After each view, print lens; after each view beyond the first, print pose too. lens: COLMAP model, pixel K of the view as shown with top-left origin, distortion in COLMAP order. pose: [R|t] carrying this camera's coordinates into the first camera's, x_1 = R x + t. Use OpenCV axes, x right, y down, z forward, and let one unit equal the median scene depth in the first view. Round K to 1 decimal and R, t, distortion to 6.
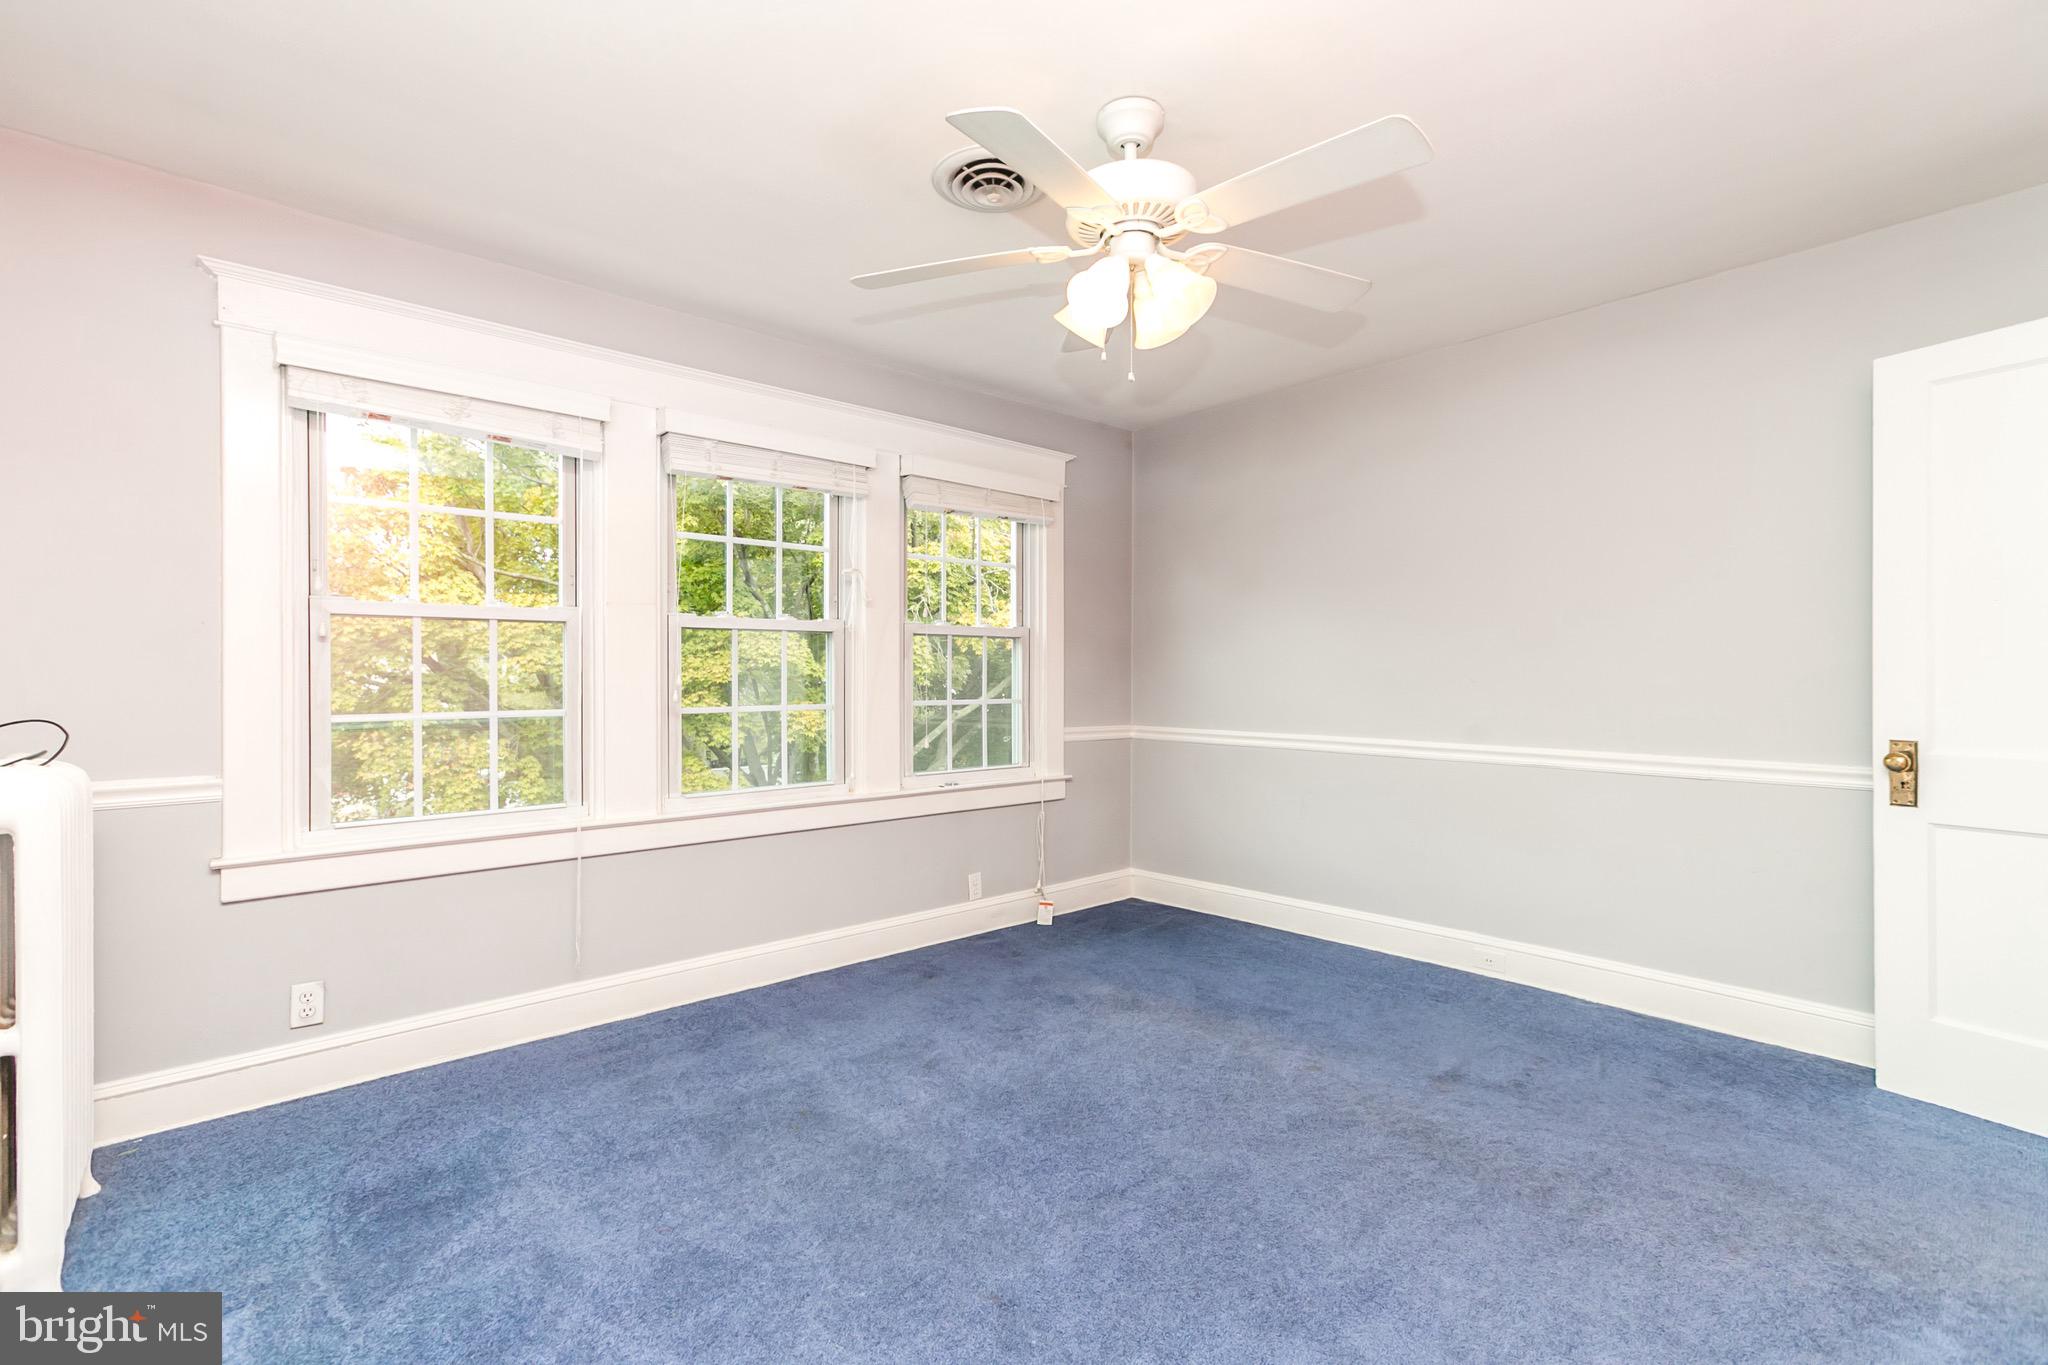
lens RADIAL K [[913.9, 0, 1024.0], [0, 913.9, 682.5], [0, 0, 1]] dist [-0.000490, -0.000043]
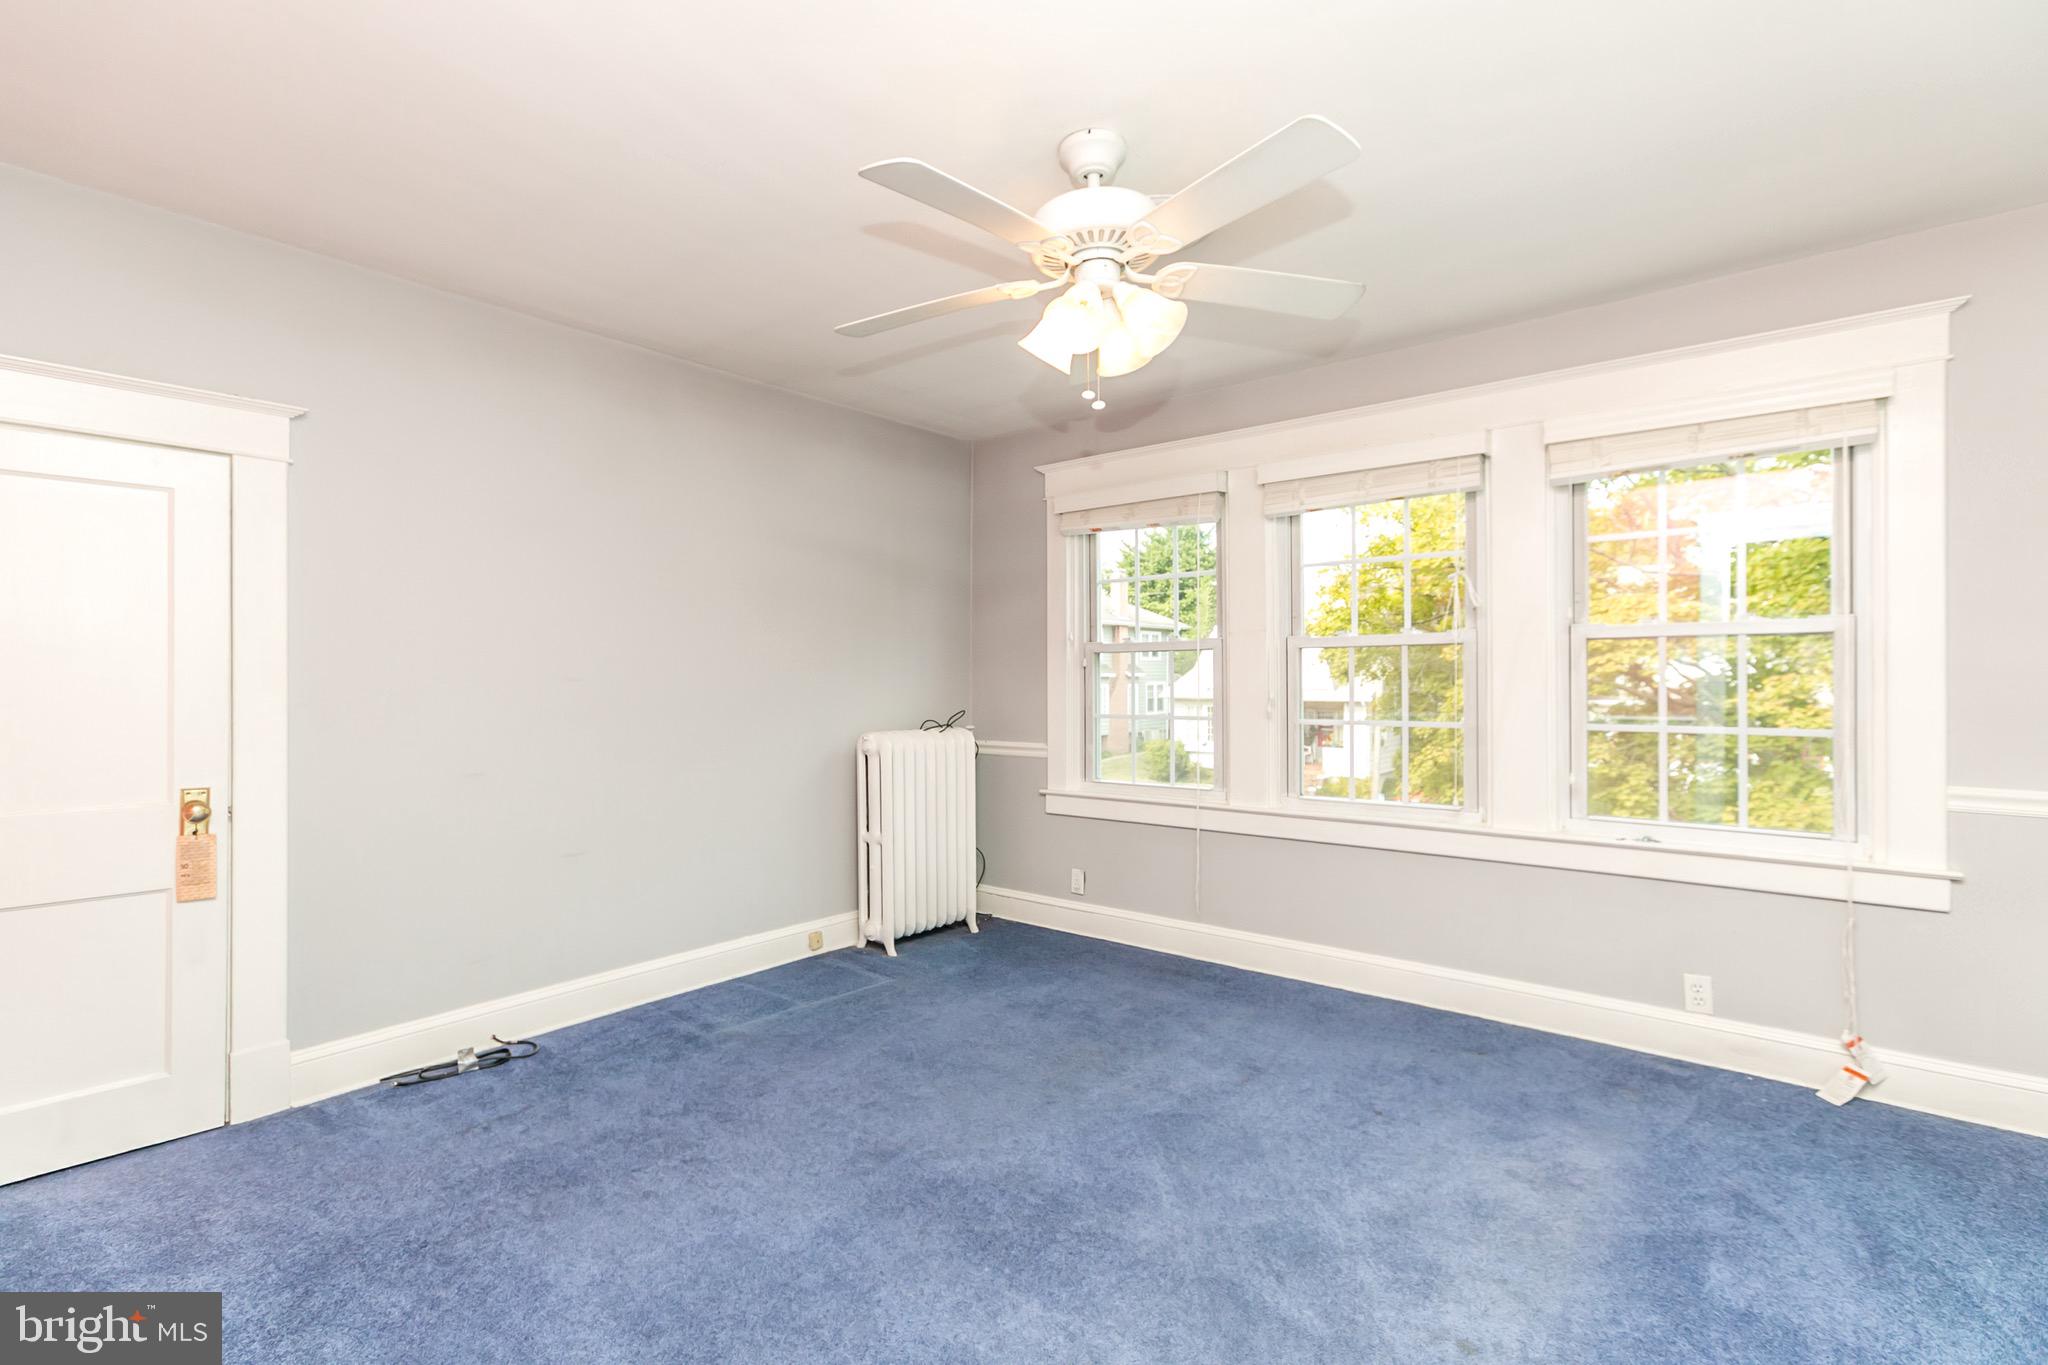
lens RADIAL K [[952.0, 0, 996.6], [0, 952.0, 680.0], [0, 0, 1]] dist [0.001948, 0.000494]
pose [[0.134073, 0.005383, -0.990957, 0.739256], [0.006041, 0.999962, 0.006249, -0.029749], [0.990953, -0.006824, 0.134035, 0.468584]]
